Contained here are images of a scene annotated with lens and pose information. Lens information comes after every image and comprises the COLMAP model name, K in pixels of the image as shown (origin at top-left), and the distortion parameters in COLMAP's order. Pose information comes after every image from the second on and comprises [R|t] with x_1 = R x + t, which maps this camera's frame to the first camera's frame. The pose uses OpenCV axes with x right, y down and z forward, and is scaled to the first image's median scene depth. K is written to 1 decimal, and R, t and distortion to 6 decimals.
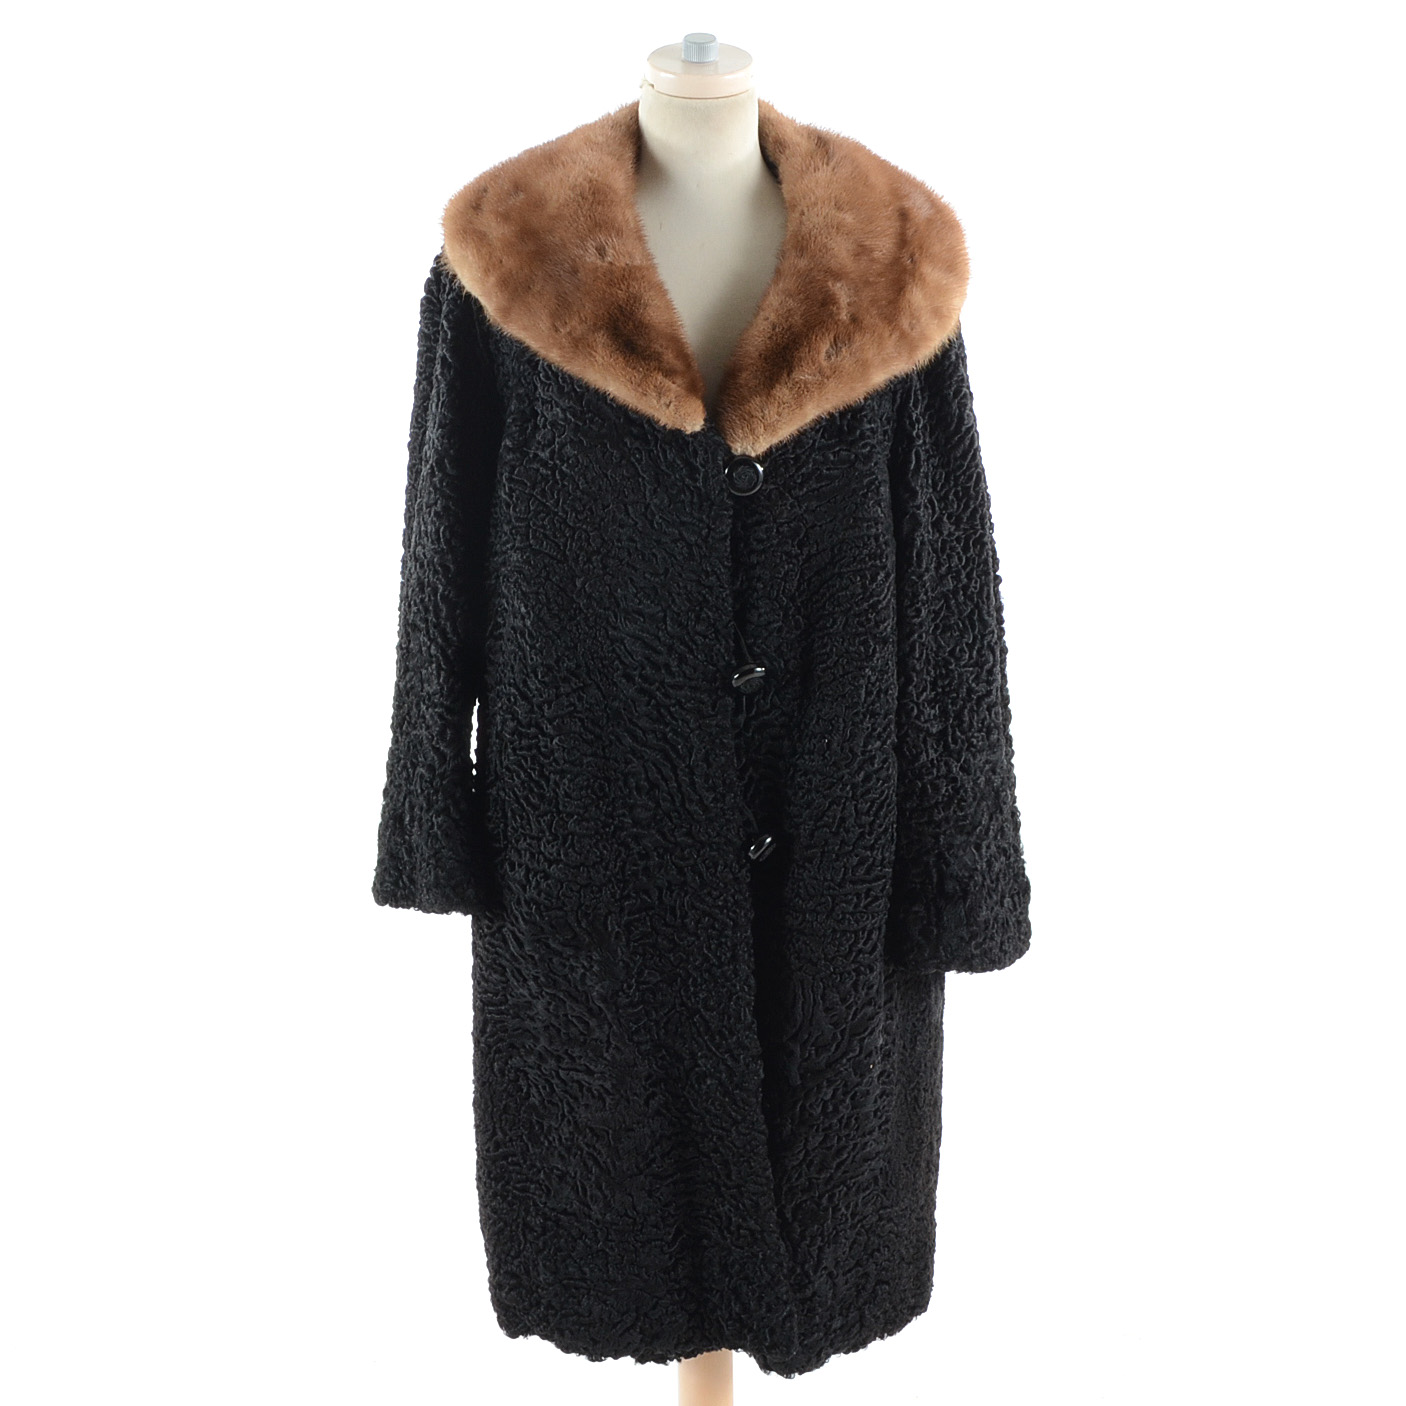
lens RADIAL K [[3562.9, 0, 701.2], [0, 3562.9, 702.8], [0, 0, 1]] dist [0.007972, 0.000000]
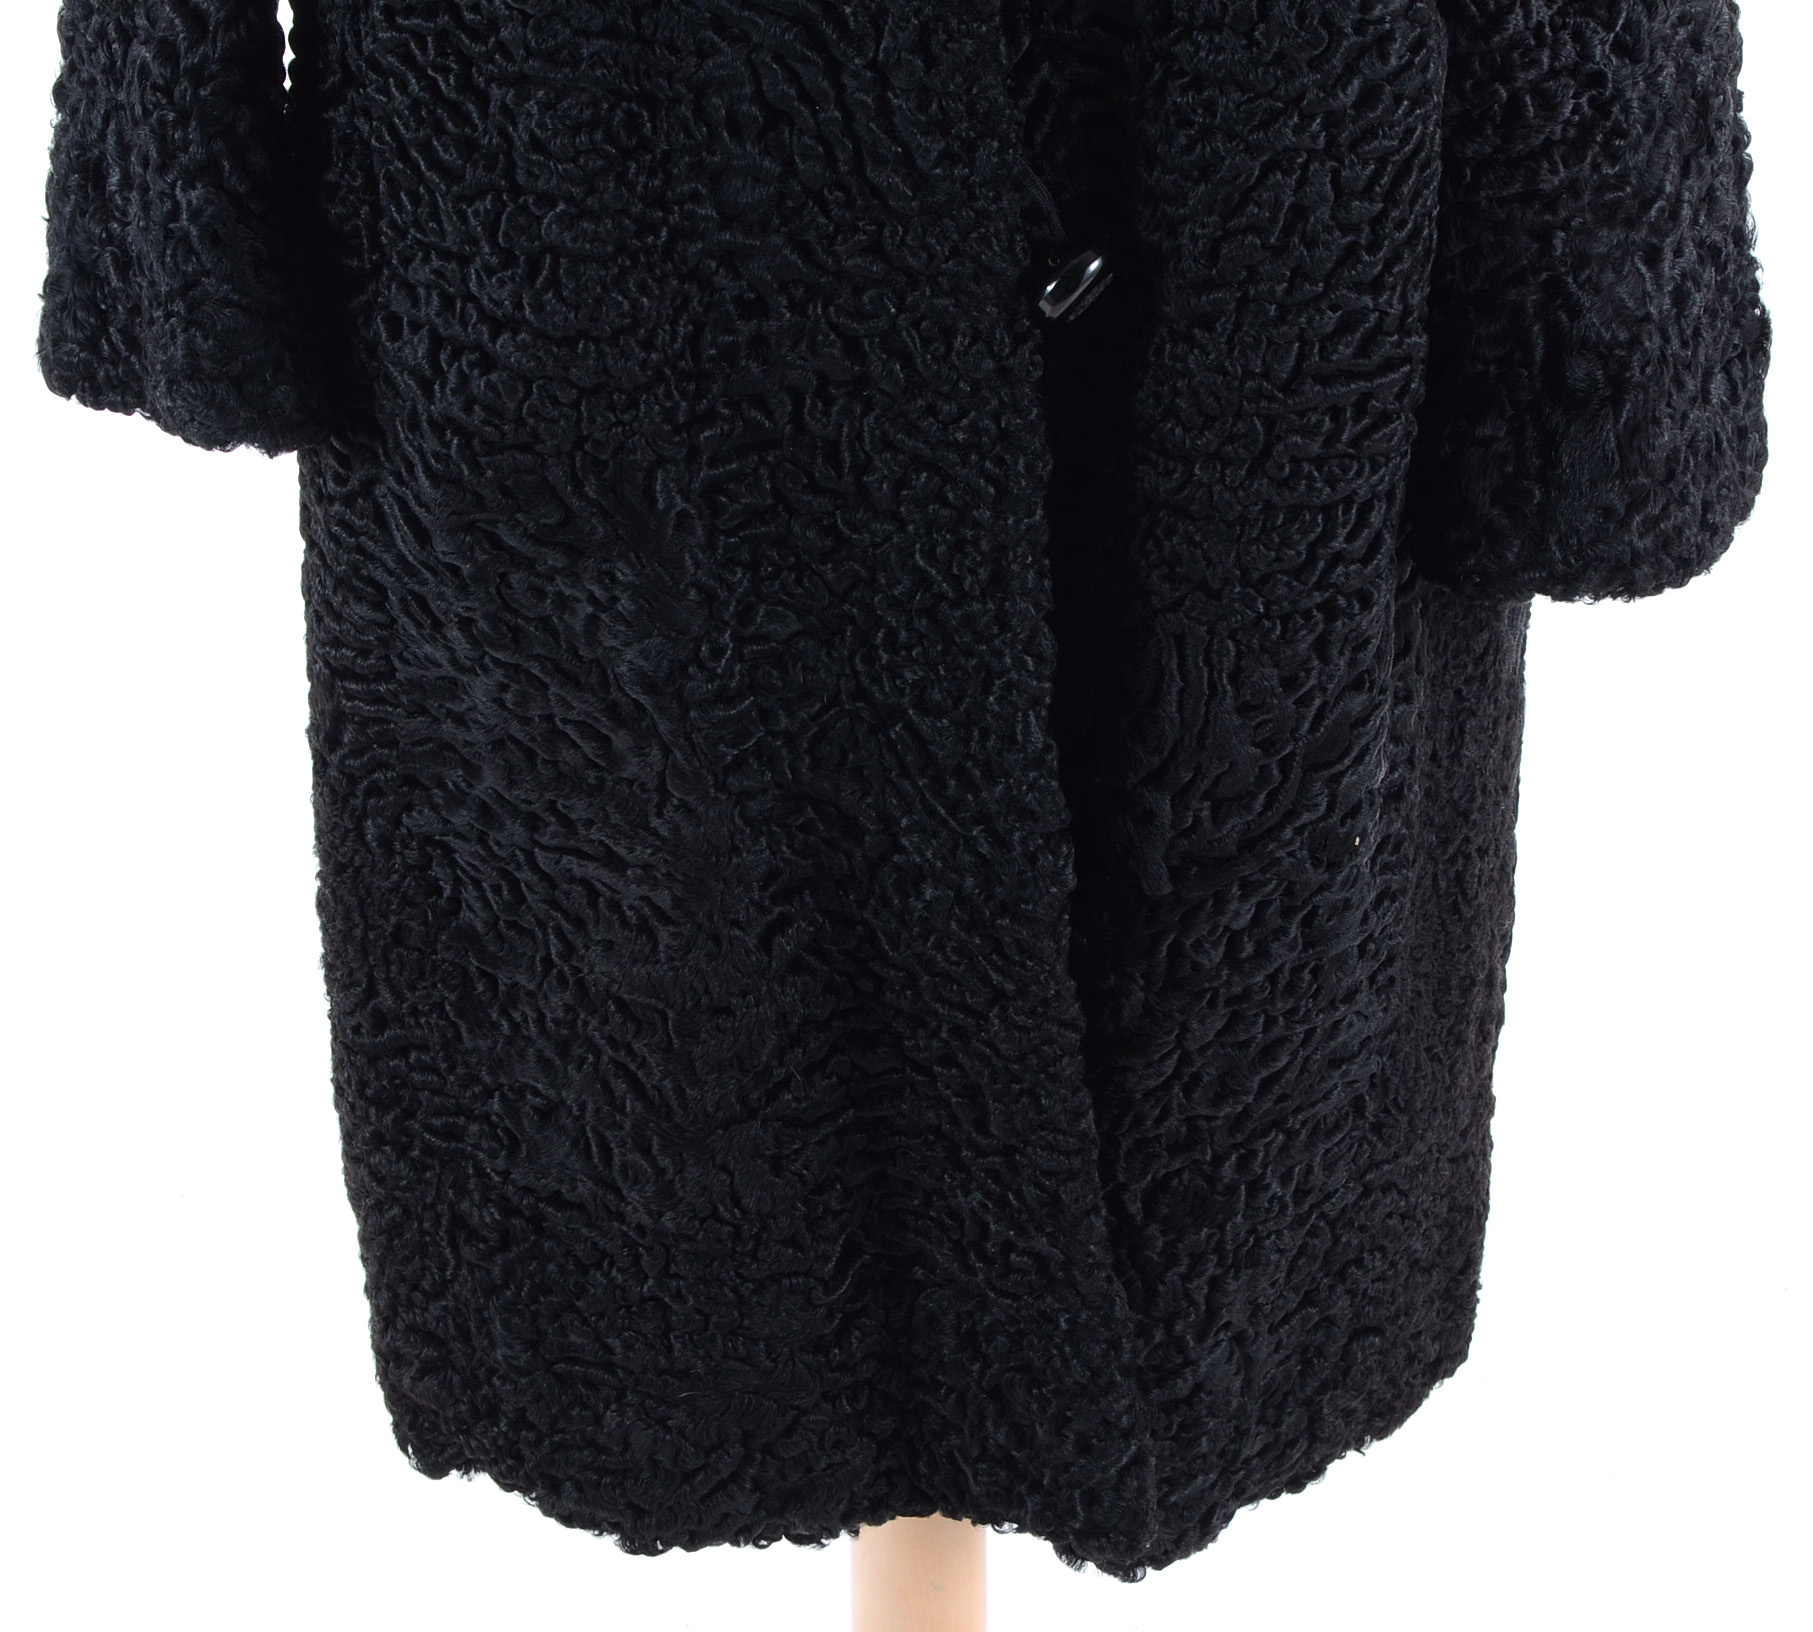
lens RADIAL K [[5567.4, 0, 919.0], [0, 5567.4, 815.2], [0, 0, 1]] dist [0.104908, 0.000000]
pose [[0.999970, -0.003117, 0.007063, -0.003101], [0.001363, 0.971760, 0.235967, -0.040901], [-0.007599, -0.235950, 0.971735, 0.427993]]
